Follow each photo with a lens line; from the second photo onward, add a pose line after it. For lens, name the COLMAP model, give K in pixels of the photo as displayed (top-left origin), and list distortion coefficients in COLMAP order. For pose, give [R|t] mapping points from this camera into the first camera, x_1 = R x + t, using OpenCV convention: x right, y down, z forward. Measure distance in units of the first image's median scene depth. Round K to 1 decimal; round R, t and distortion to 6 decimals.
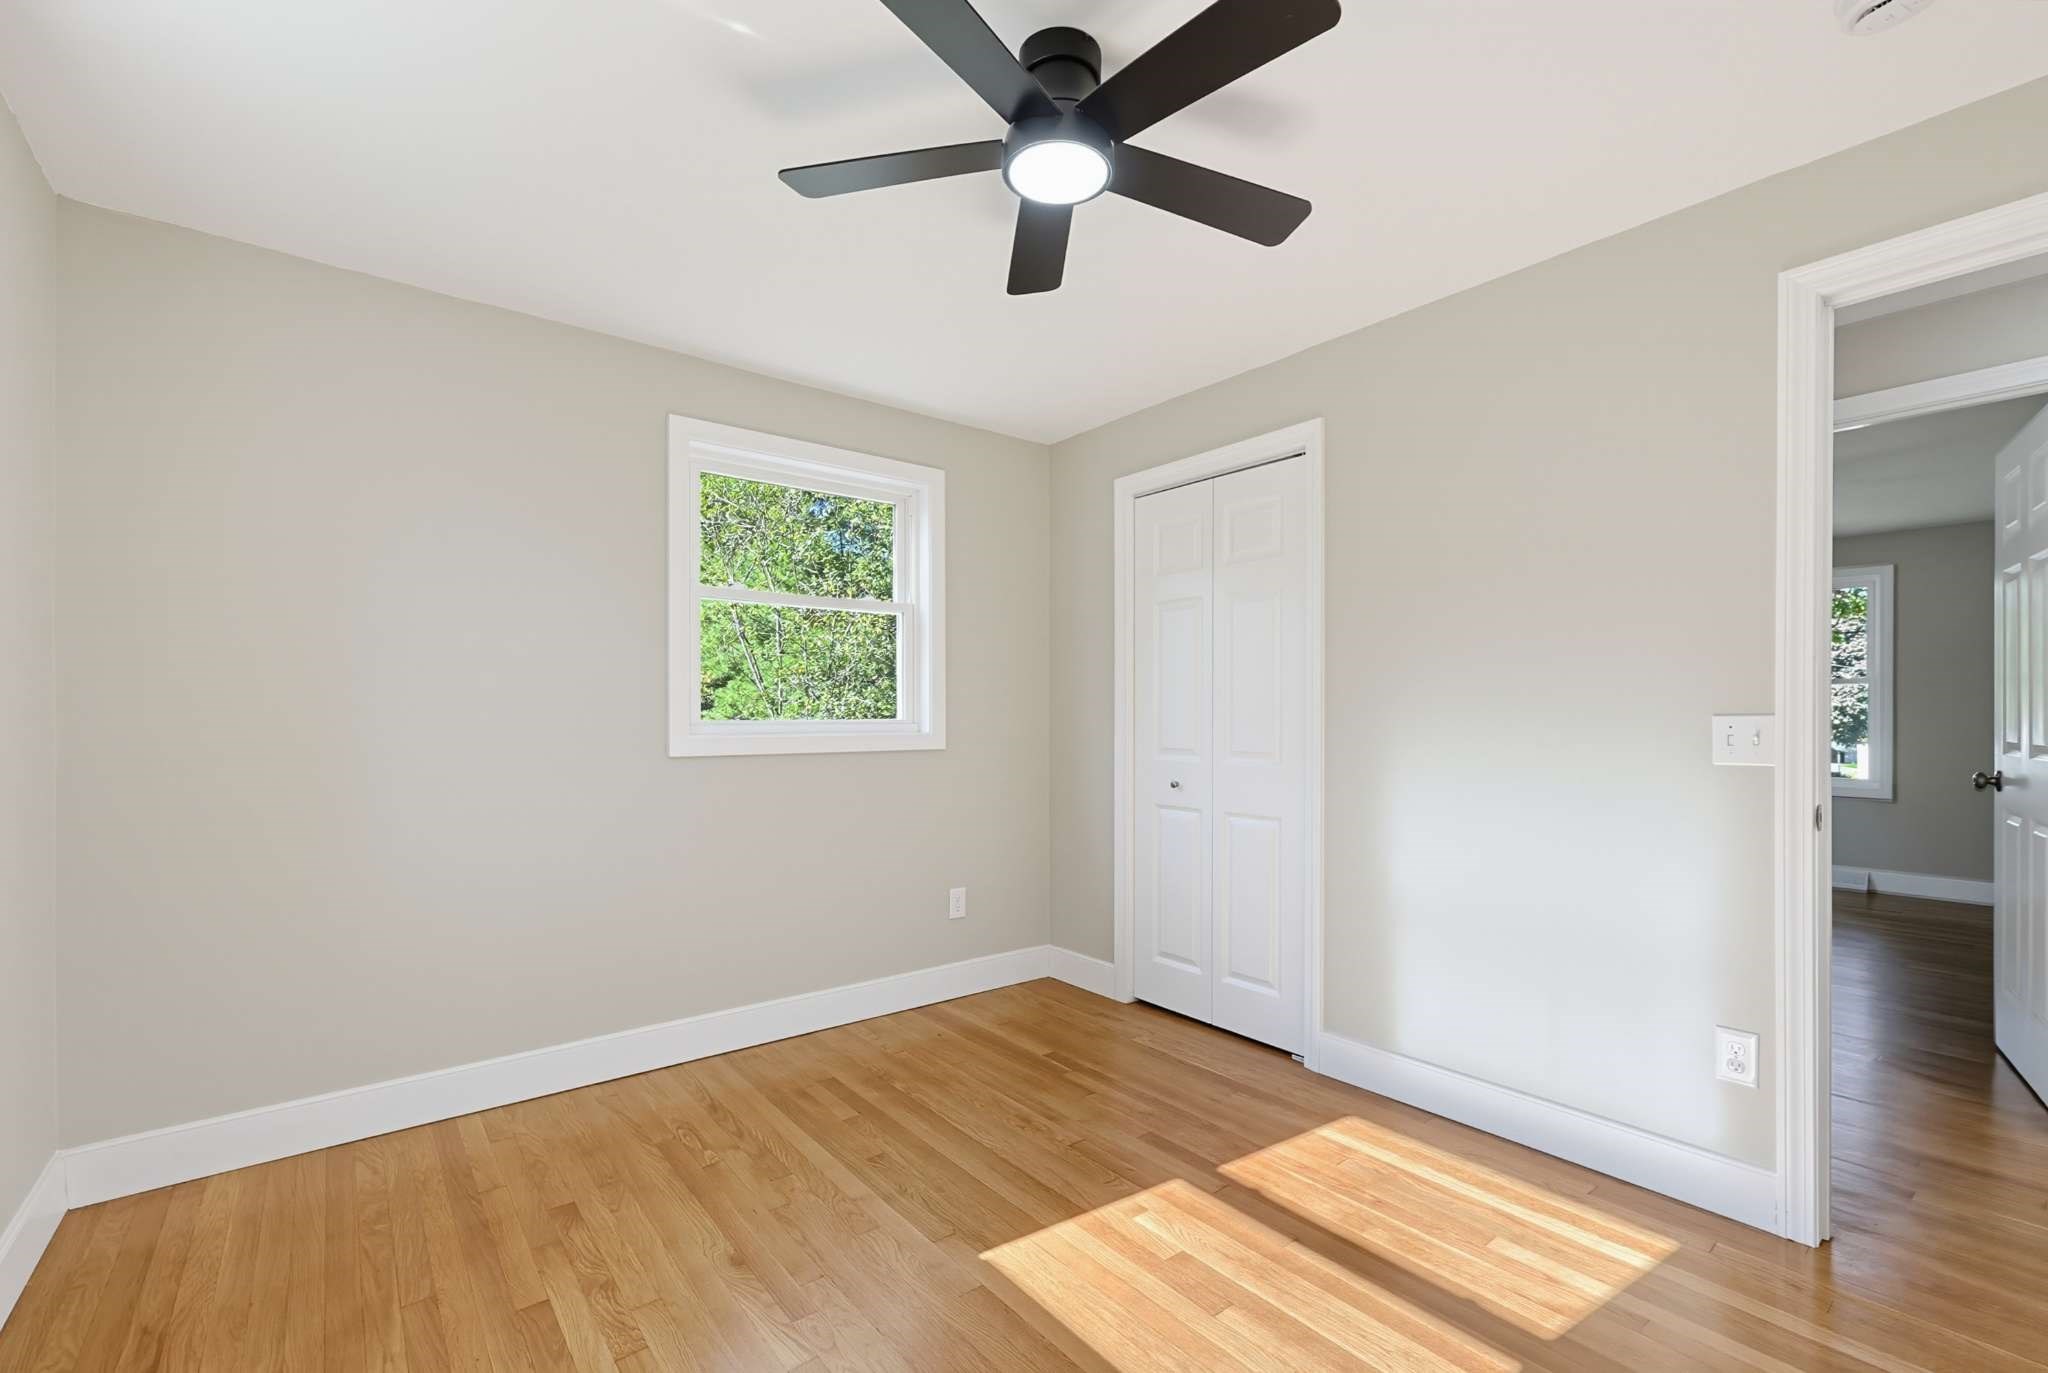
lens RADIAL K [[819.9, 0, 1017.4], [0, 819.9, 710.5], [0, 0, 1]] dist [0.000322, 0.000042]
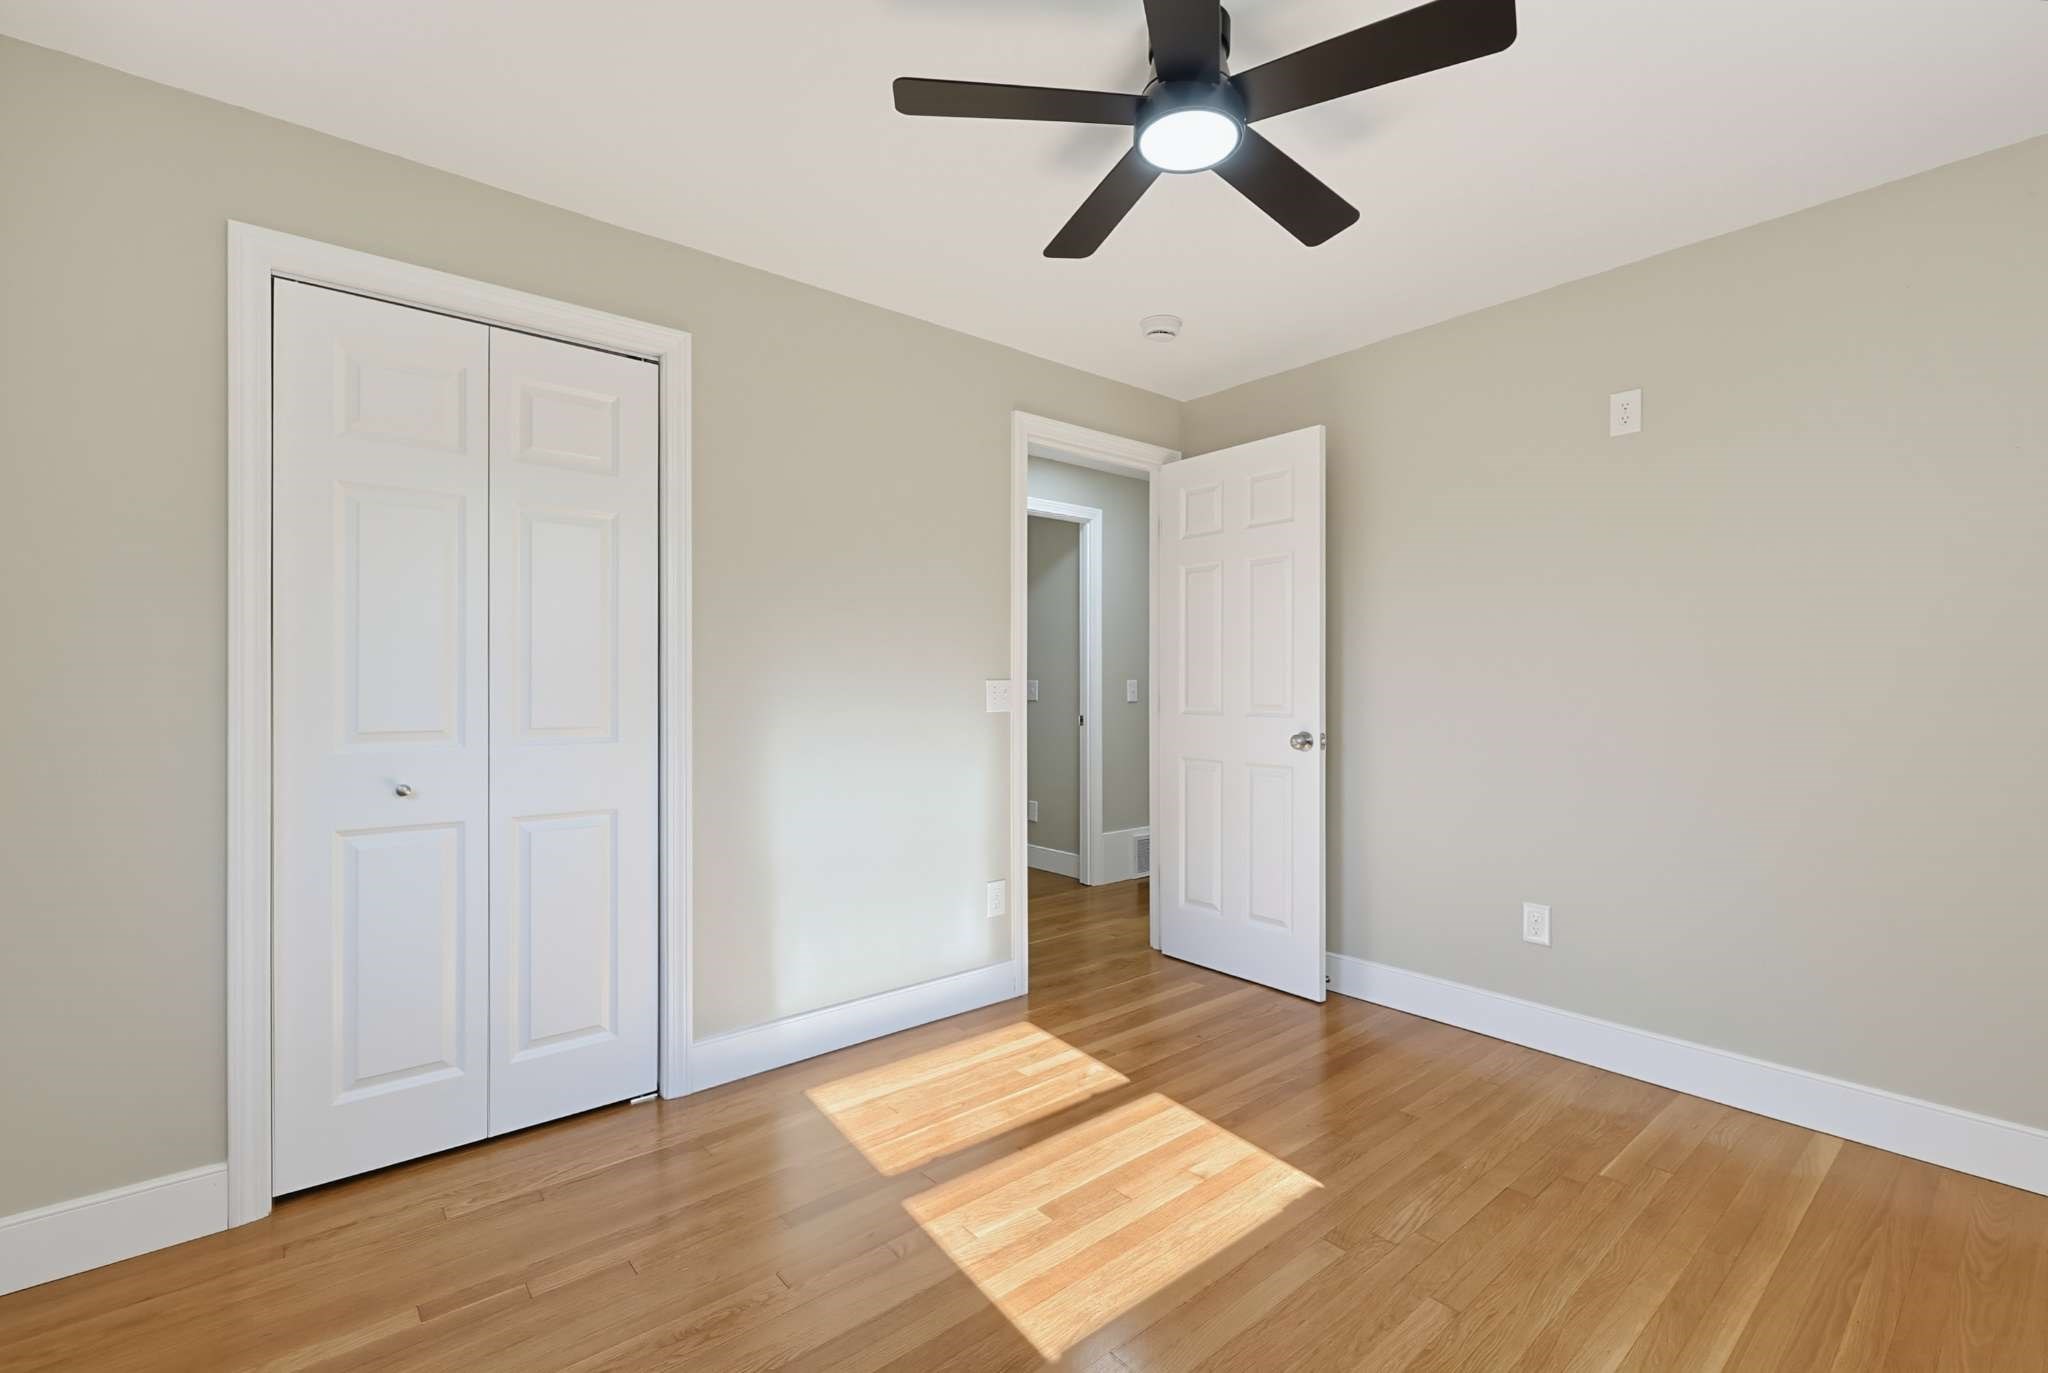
lens RADIAL K [[887.4, 0, 1034.9], [0, 887.4, 670.4], [0, 0, 1]] dist [-0.001285, -0.000285]
pose [[0.006682, 0.015629, 0.999856, -0.702352], [-0.005648, 0.999862, -0.015592, 0.013159], [-0.999962, -0.005543, 0.006769, 0.786269]]
